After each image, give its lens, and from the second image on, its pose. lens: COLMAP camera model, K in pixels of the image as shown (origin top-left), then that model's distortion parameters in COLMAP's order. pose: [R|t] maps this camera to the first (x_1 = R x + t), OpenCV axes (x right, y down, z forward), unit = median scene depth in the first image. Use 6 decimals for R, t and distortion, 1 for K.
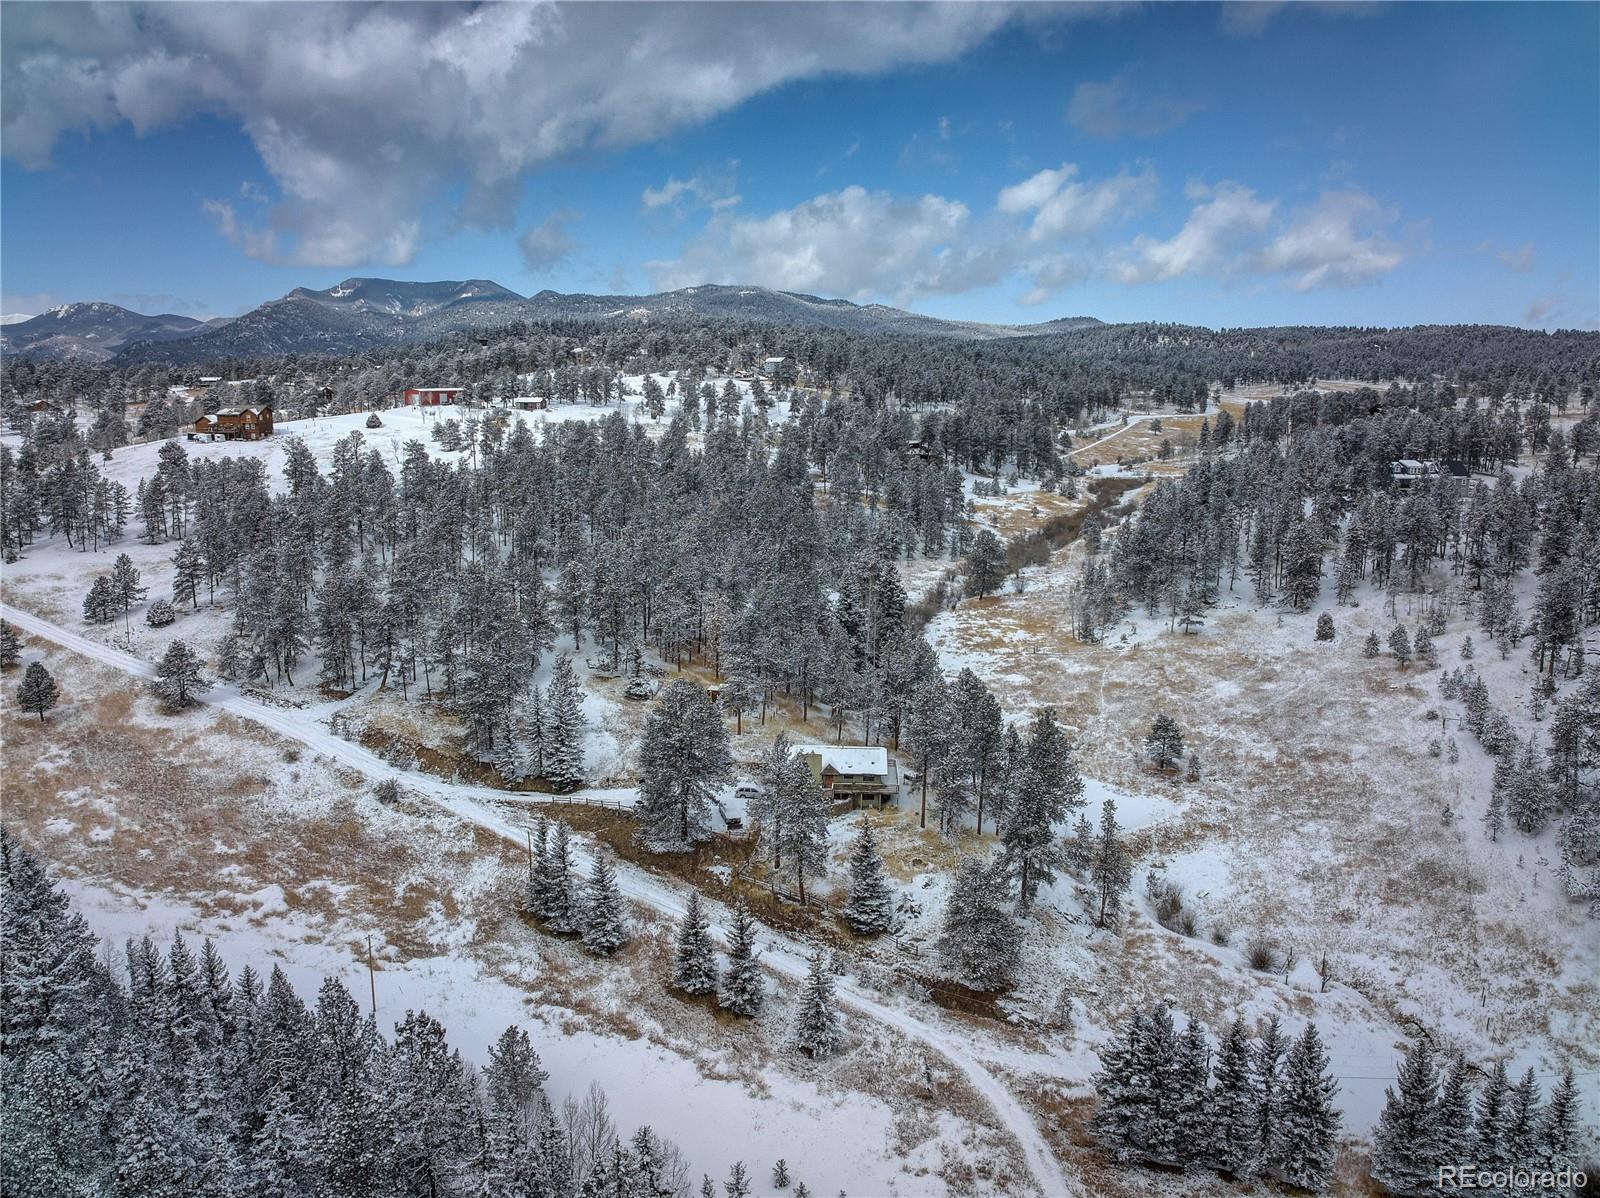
lens RADIAL K [[1163.0, 0, 801.1], [0, 1163.0, 573.2], [0, 0, 1]] dist [-0.097523, -0.004442]
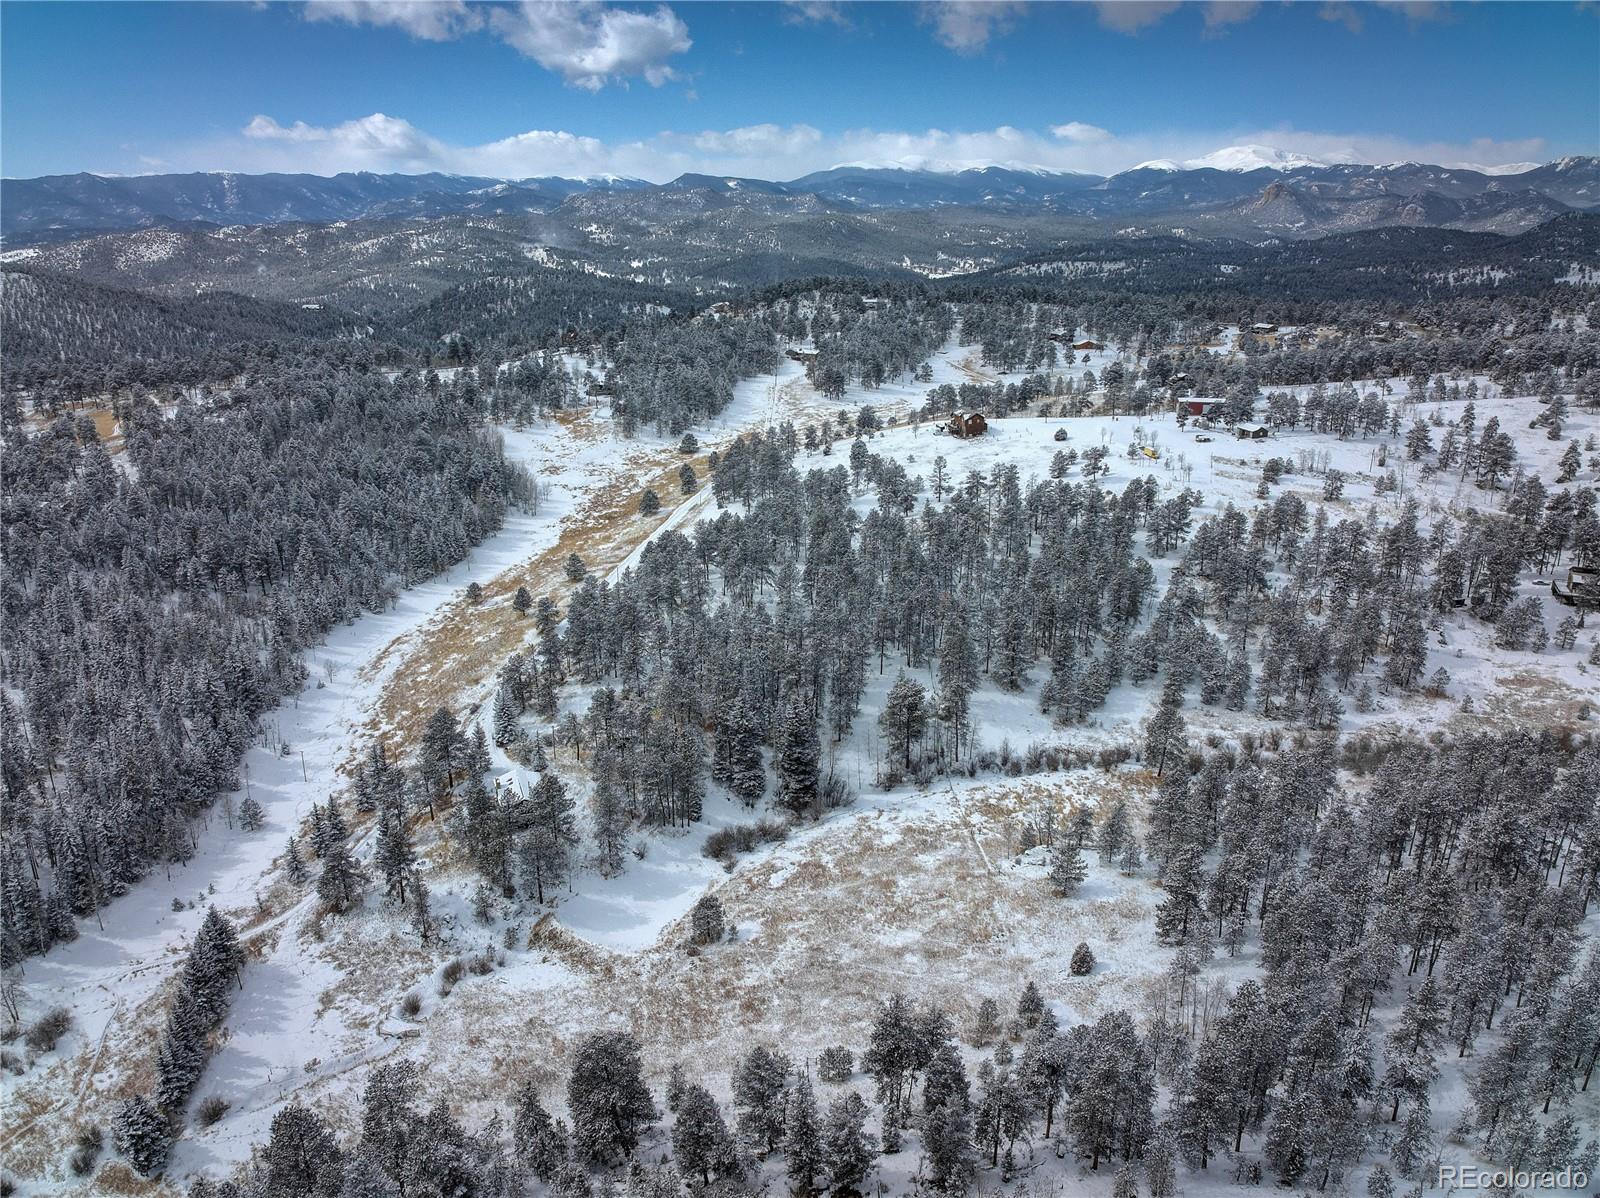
lens RADIAL K [[1179.5, 0, 799.2], [0, 1179.5, 533.4], [0, 0, 1]] dist [-0.090506, -0.026902]
pose [[0.388833, 0.235372, -0.890735, 1.705721], [-0.151007, 0.970022, 0.190404, -0.615332], [0.908849, 0.060472, 0.412719, 0.721954]]
